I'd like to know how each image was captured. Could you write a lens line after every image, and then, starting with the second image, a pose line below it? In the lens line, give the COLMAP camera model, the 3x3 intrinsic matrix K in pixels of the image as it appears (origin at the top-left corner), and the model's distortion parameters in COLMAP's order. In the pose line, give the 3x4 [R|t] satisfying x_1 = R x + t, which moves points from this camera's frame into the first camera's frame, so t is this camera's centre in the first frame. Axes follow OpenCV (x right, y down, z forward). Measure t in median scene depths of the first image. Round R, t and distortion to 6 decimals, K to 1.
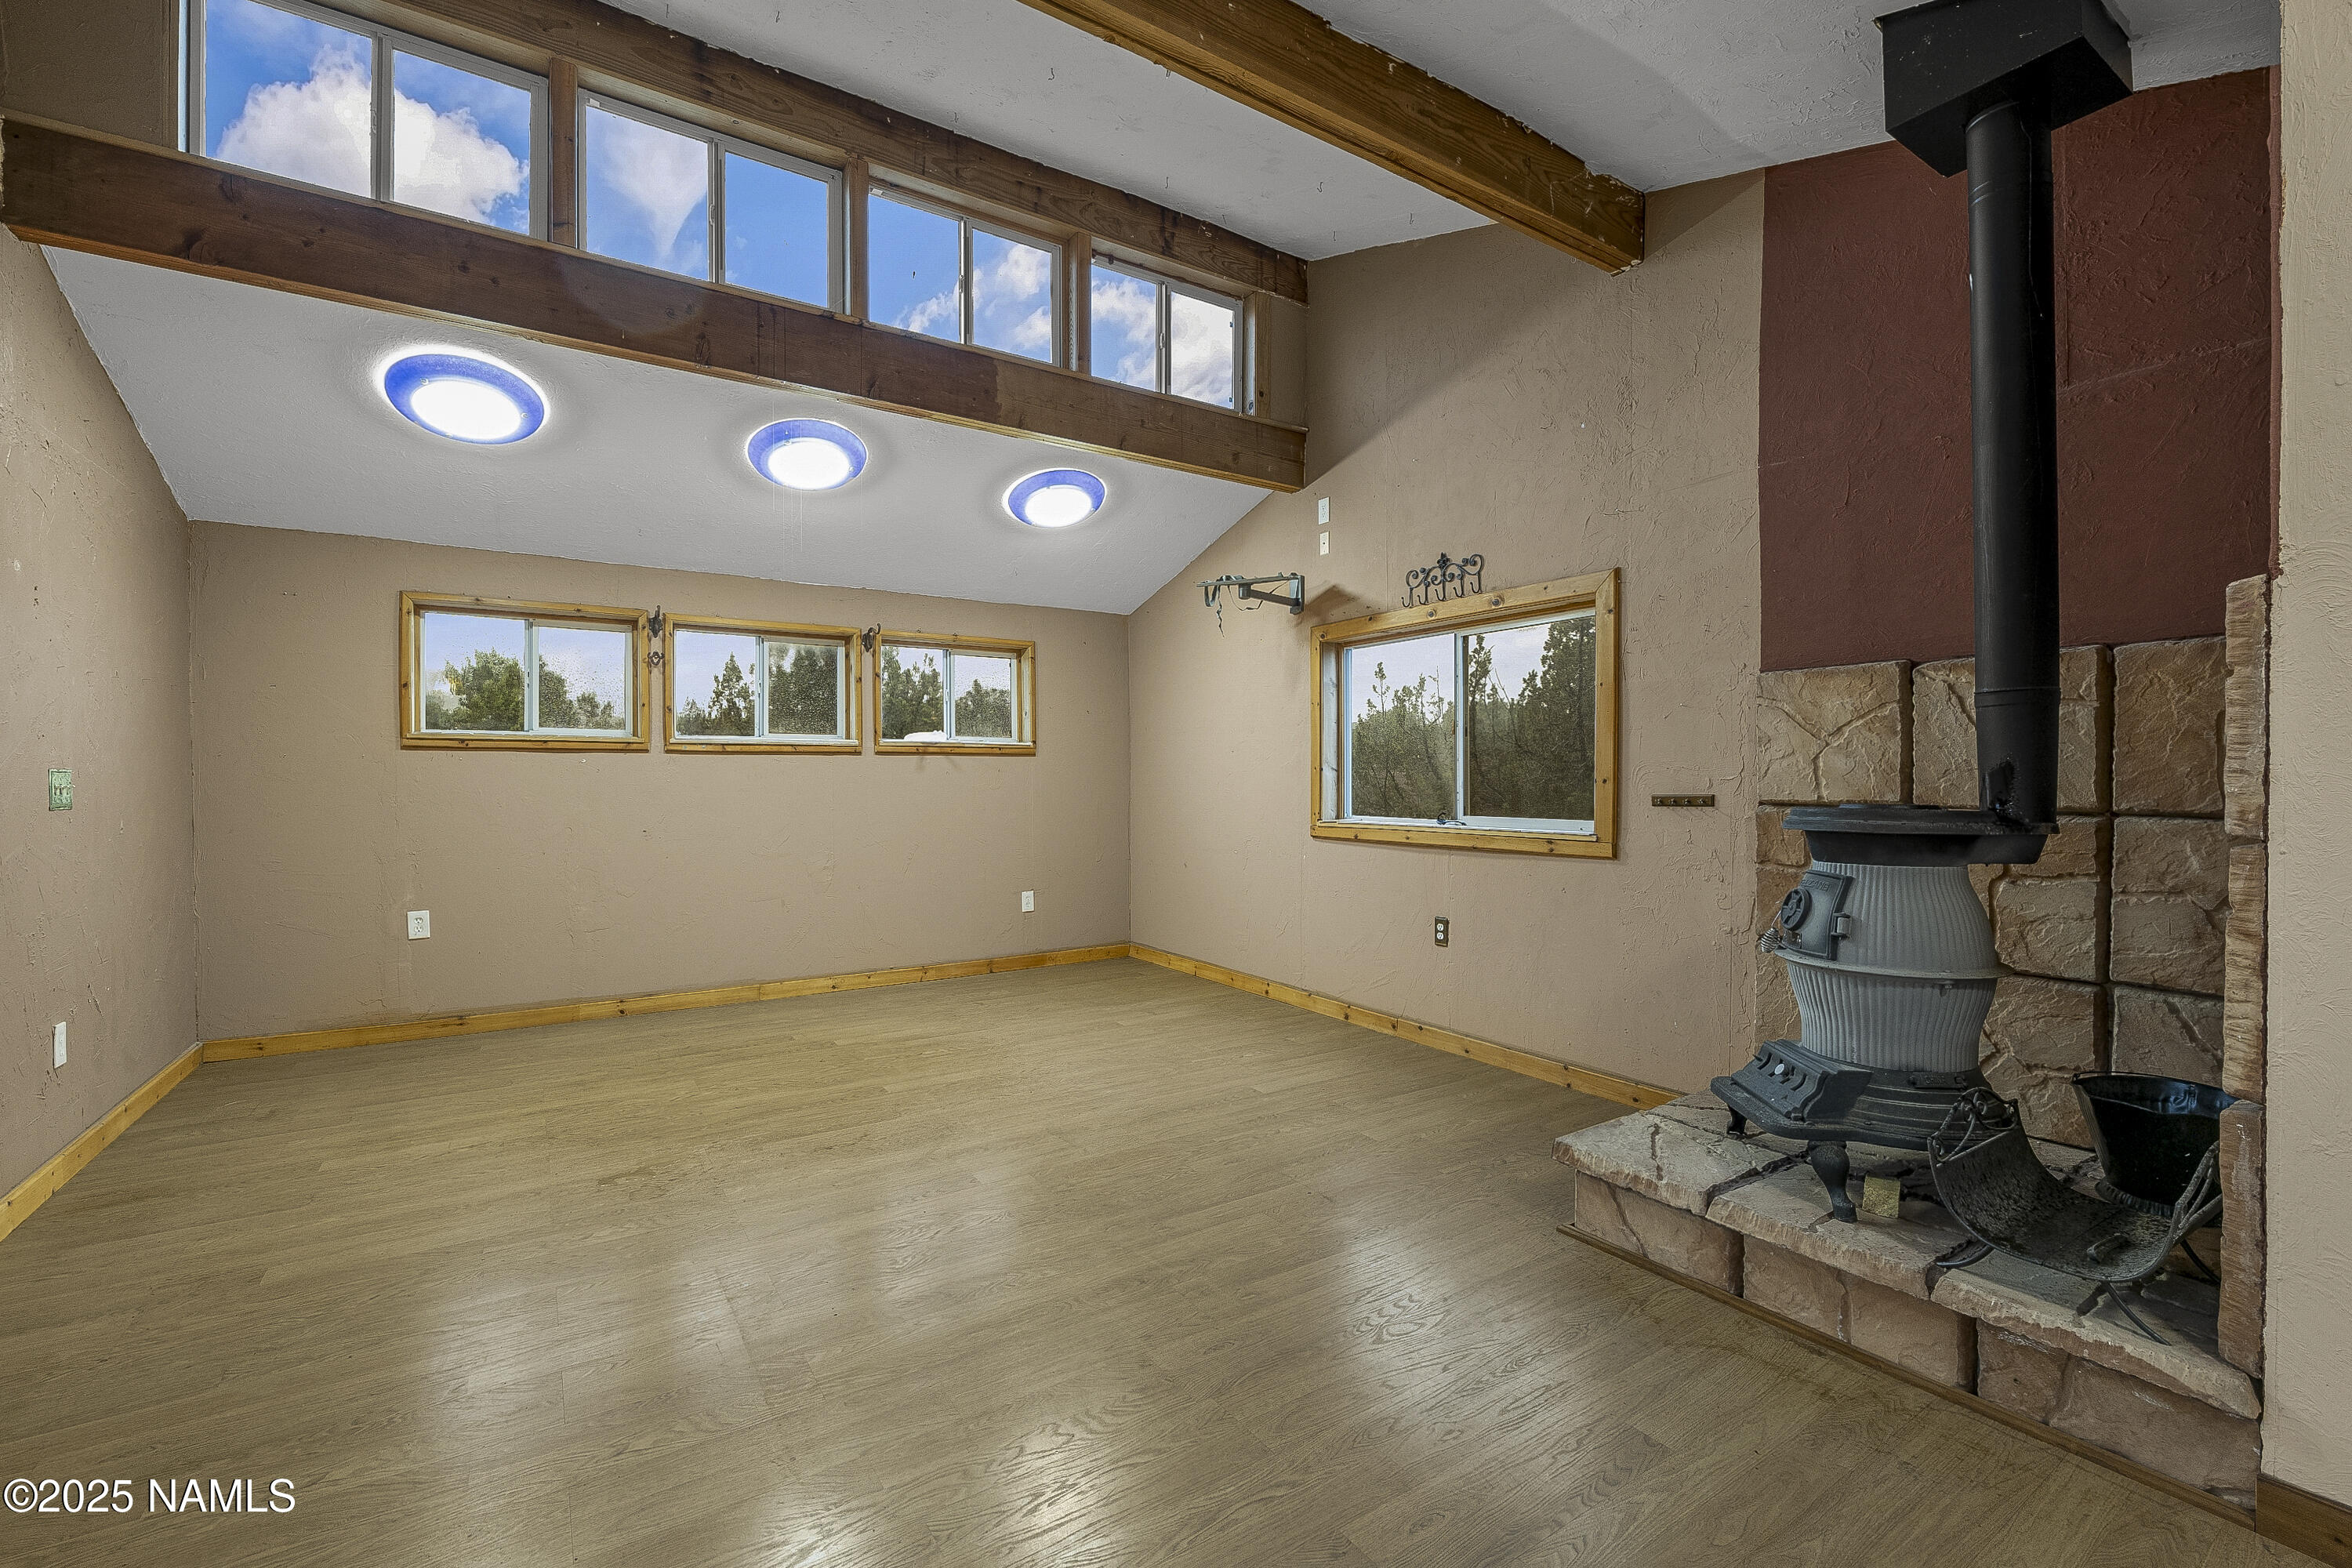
lens RADIAL K [[993.3, 0, 1176.0], [0, 993.3, 784.0], [0, 0, 1]] dist [-0.012174, 0.000116]
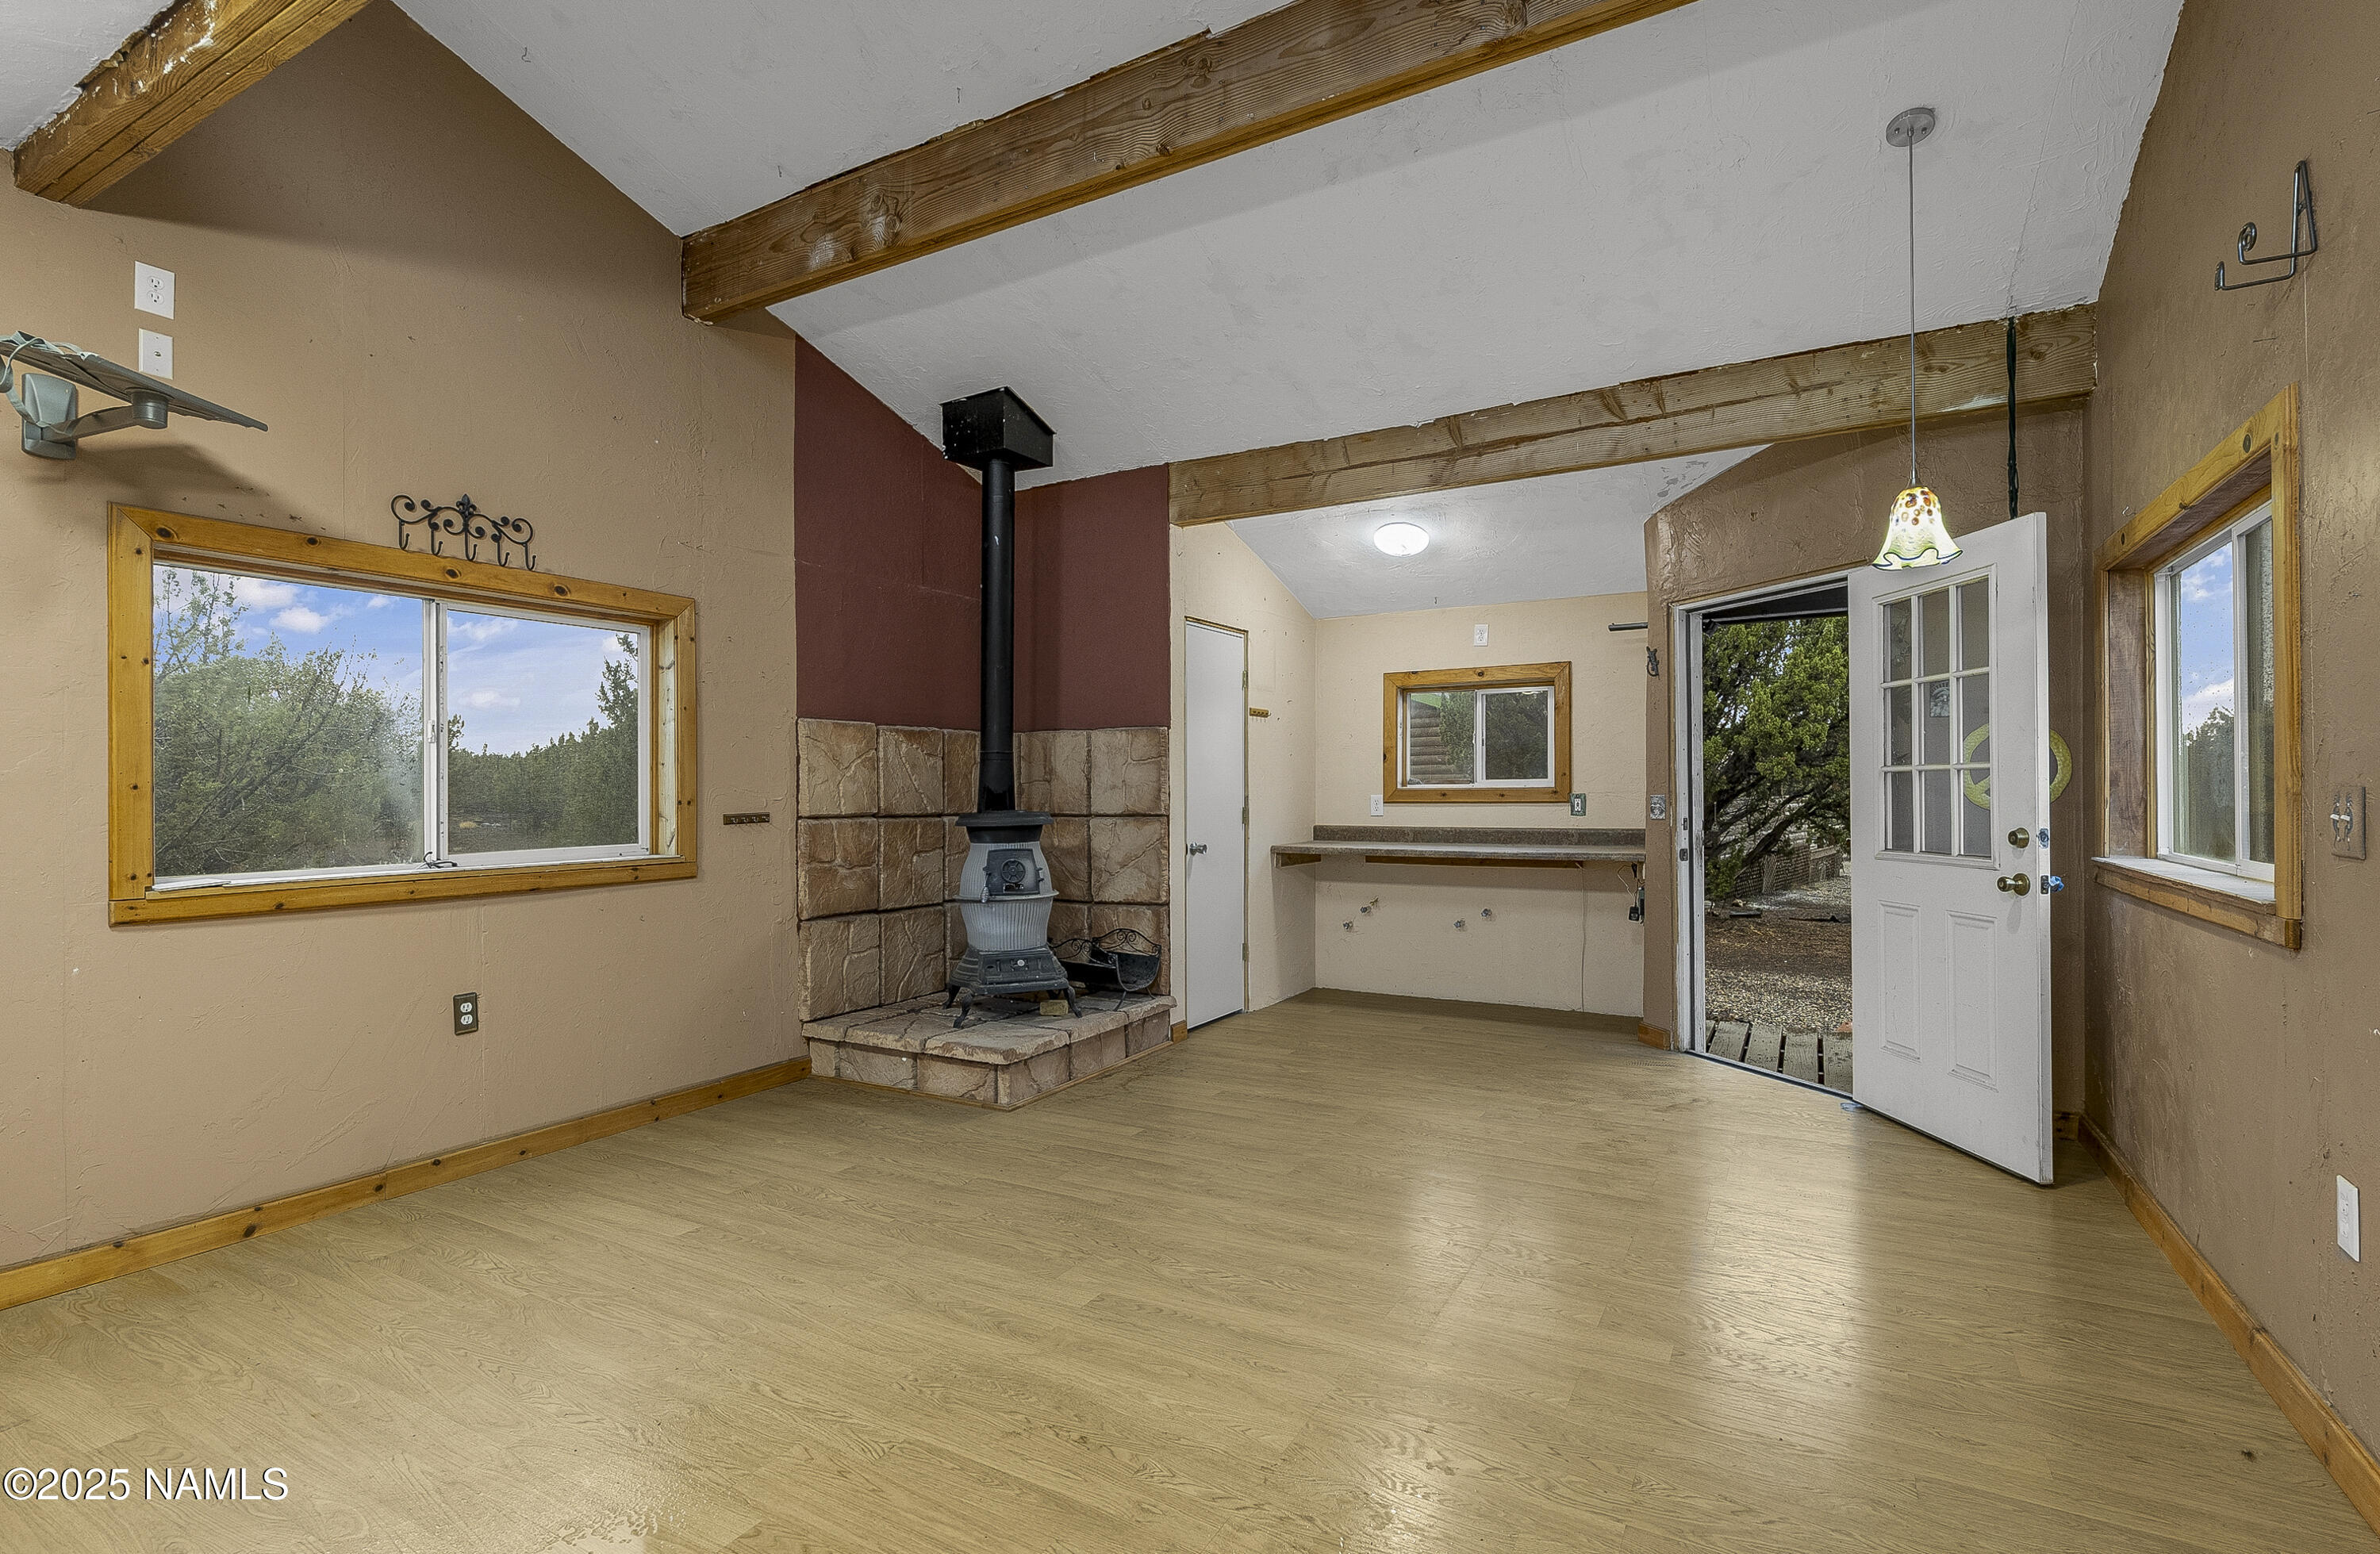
lens RADIAL K [[1106.7, 0, 1190.0], [0, 1106.7, 777.0], [0, 0, 1]] dist [-0.000704, -0.000327]
pose [[-0.466278, 0.015735, 0.884498, -0.836401], [0.013699, 0.999850, -0.010566, -0.010178], [-0.884532, 0.007190, -0.466424, 1.086050]]
